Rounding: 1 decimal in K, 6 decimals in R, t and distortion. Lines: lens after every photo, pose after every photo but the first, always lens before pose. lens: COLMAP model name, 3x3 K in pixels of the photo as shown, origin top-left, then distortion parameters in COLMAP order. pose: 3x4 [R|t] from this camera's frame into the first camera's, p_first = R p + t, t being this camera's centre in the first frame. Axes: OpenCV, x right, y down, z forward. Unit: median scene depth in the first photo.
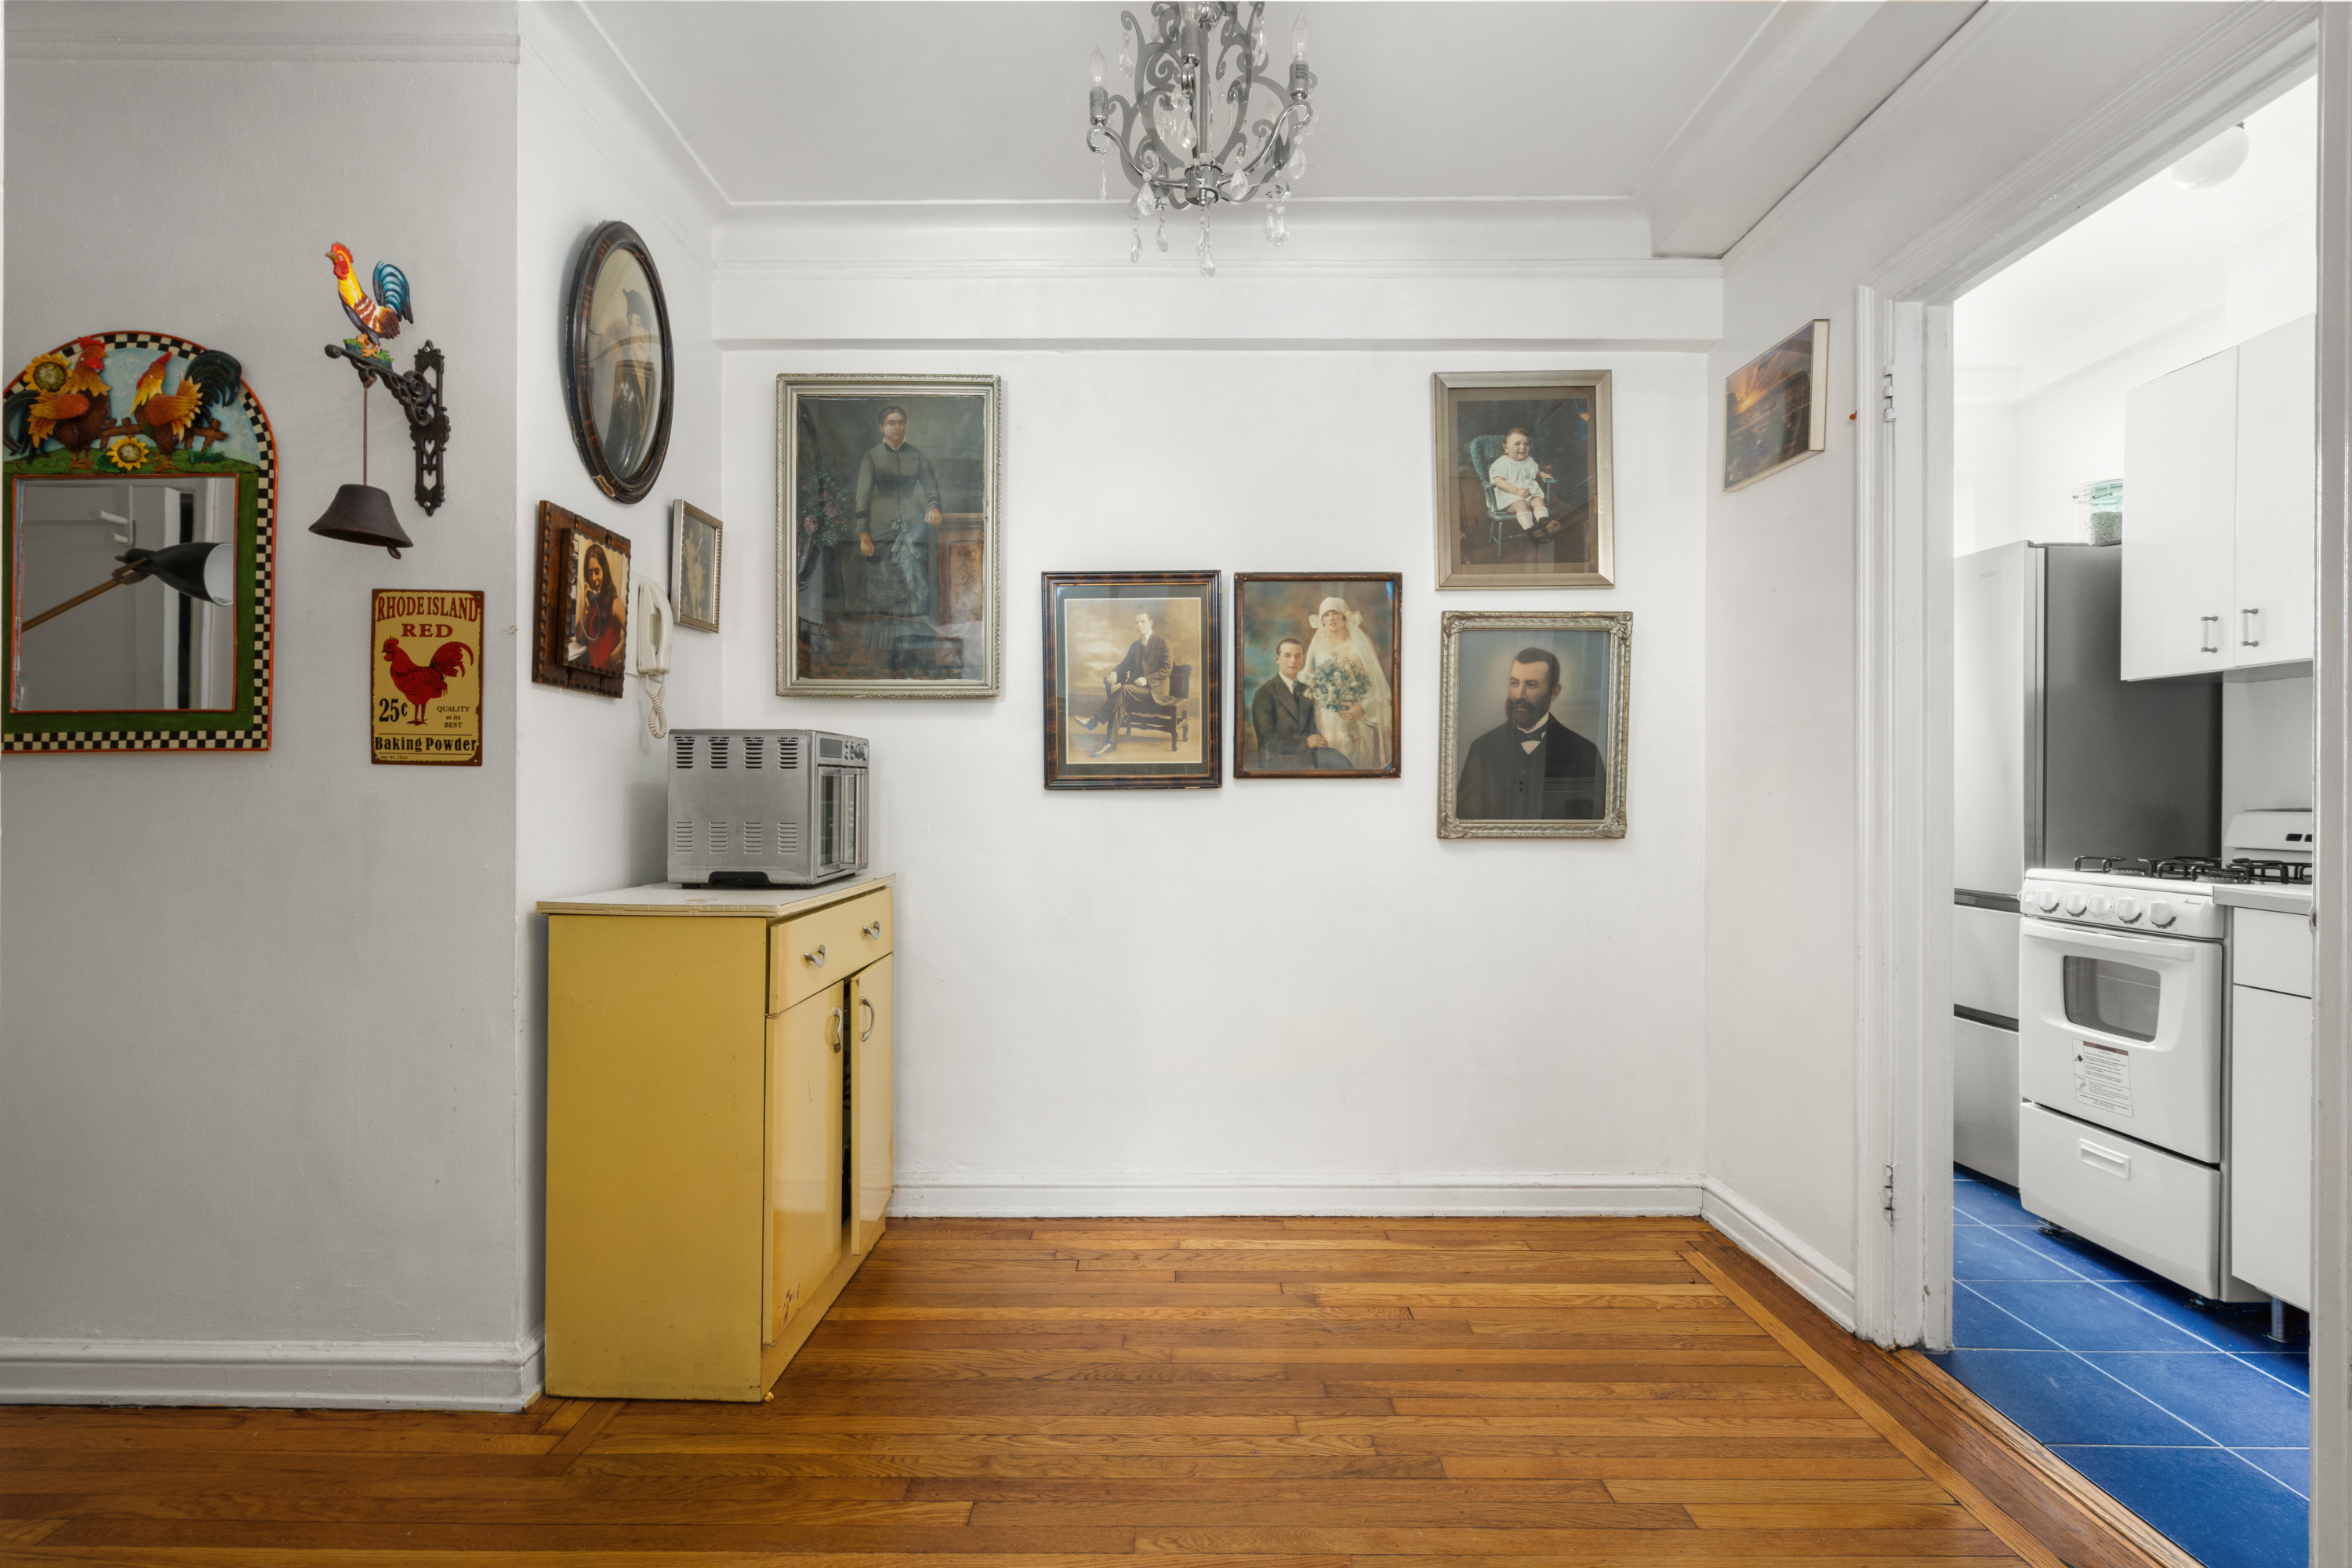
lens RADIAL K [[1055.9, 0, 1158.8], [0, 1055.9, 779.3], [0, 0, 1]] dist [-0.001596, 0.000724]
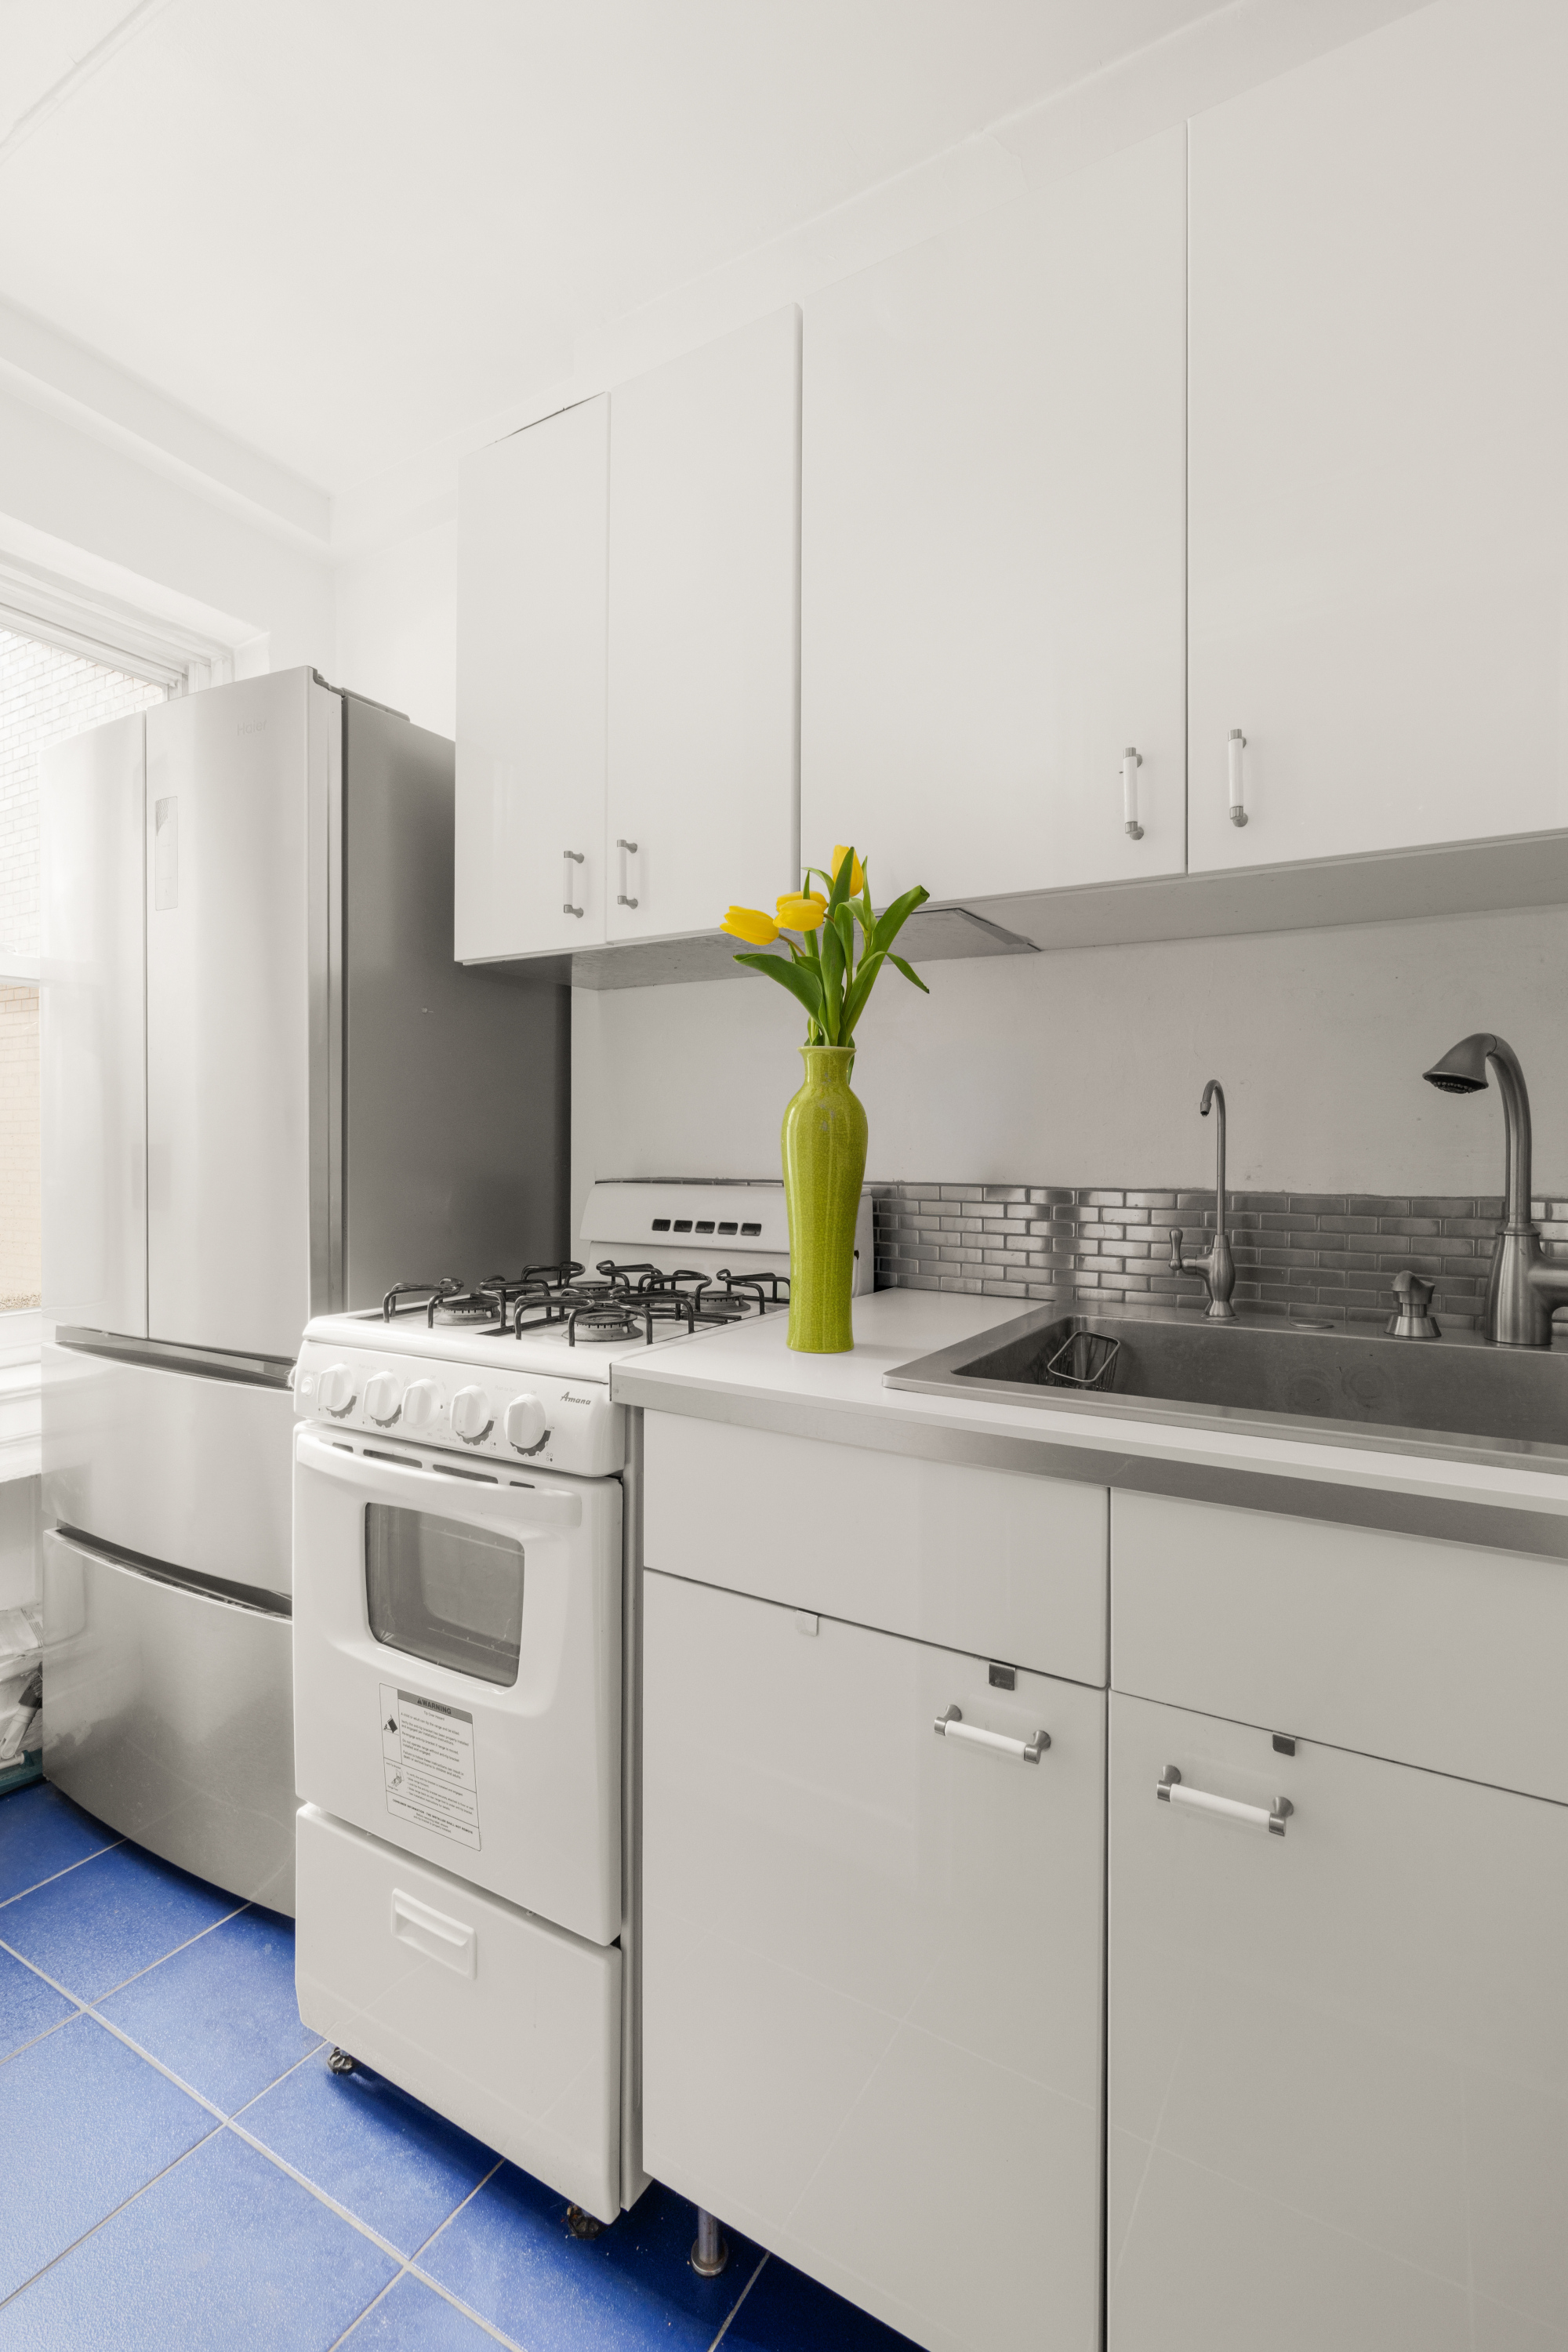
lens RADIAL K [[1055.9, 0, 776.3], [0, 1055.9, 1158.0], [0, 0, 1]] dist [-0.001596, 0.000724]
pose [[0.505160, -0.017731, 0.862844, 0.560087], [-0.003506, 0.999739, 0.022597, -0.001217], [-0.863019, -0.014440, 0.504966, 0.620440]]
